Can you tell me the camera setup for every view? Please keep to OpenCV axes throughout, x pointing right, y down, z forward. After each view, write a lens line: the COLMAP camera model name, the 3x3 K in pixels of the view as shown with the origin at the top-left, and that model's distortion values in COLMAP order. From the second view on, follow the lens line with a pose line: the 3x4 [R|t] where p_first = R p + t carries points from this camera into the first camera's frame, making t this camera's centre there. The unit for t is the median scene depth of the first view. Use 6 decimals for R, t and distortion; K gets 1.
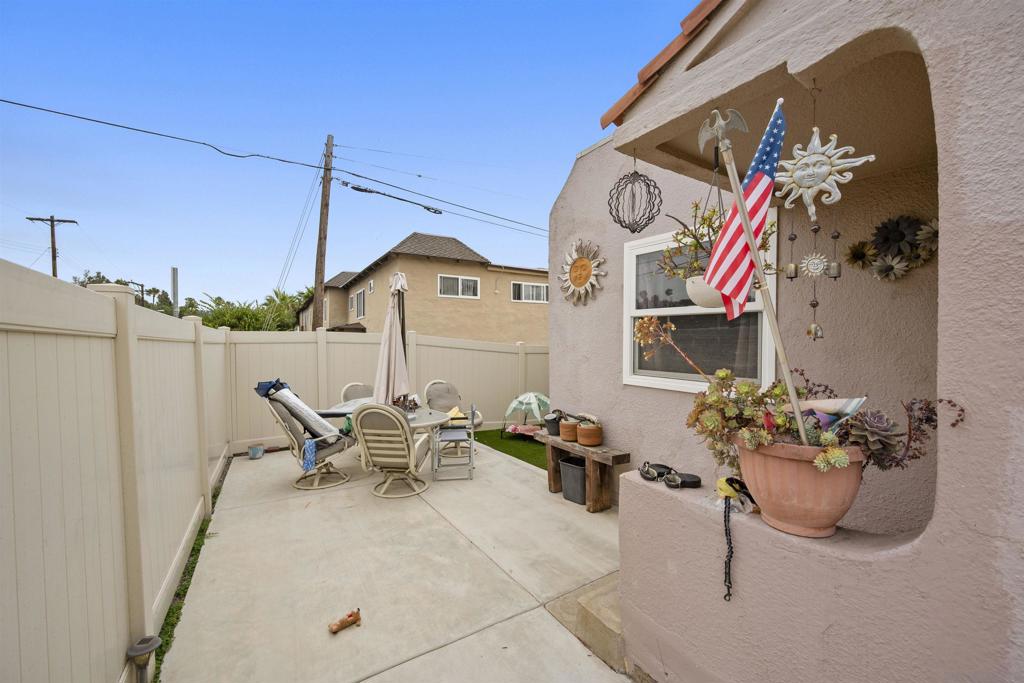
lens RADIAL K [[403.0, 0, 509.9], [0, 403.0, 343.4], [0, 0, 1]] dist [-0.003107, -0.000444]
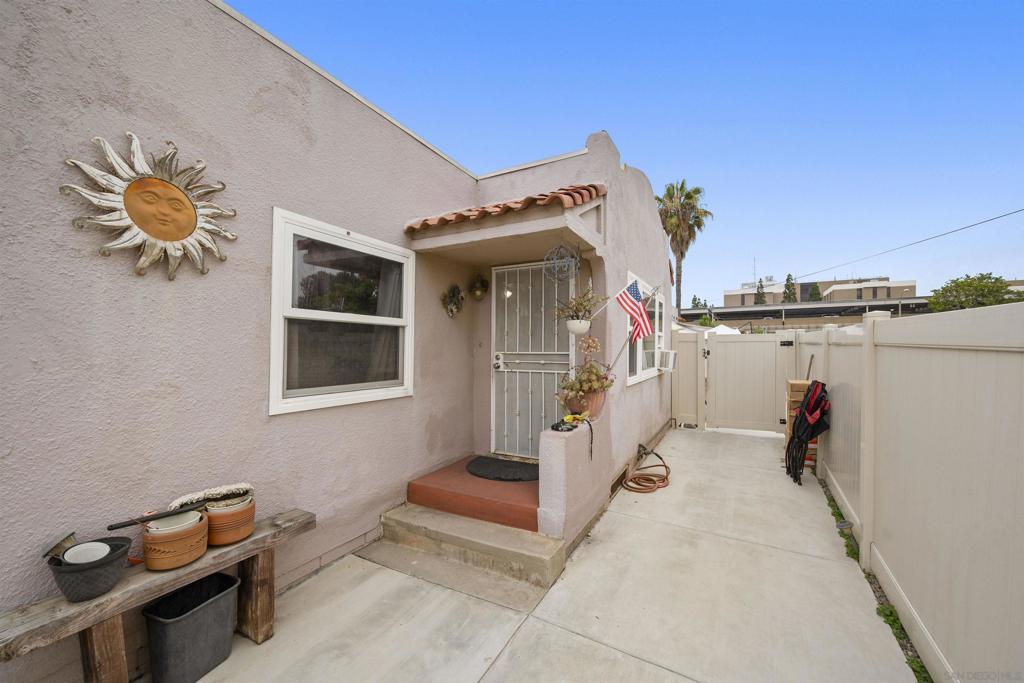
lens RADIAL K [[403.0, 0, 513.6], [0, 403.0, 342.4], [0, 0, 1]] dist [-0.003107, -0.000444]
pose [[-0.483241, 0.001642, 0.875486, -0.493894], [0.000850, 0.999999, -0.001407, -0.019312], [-0.875487, 0.000064, -0.483241, 0.957865]]
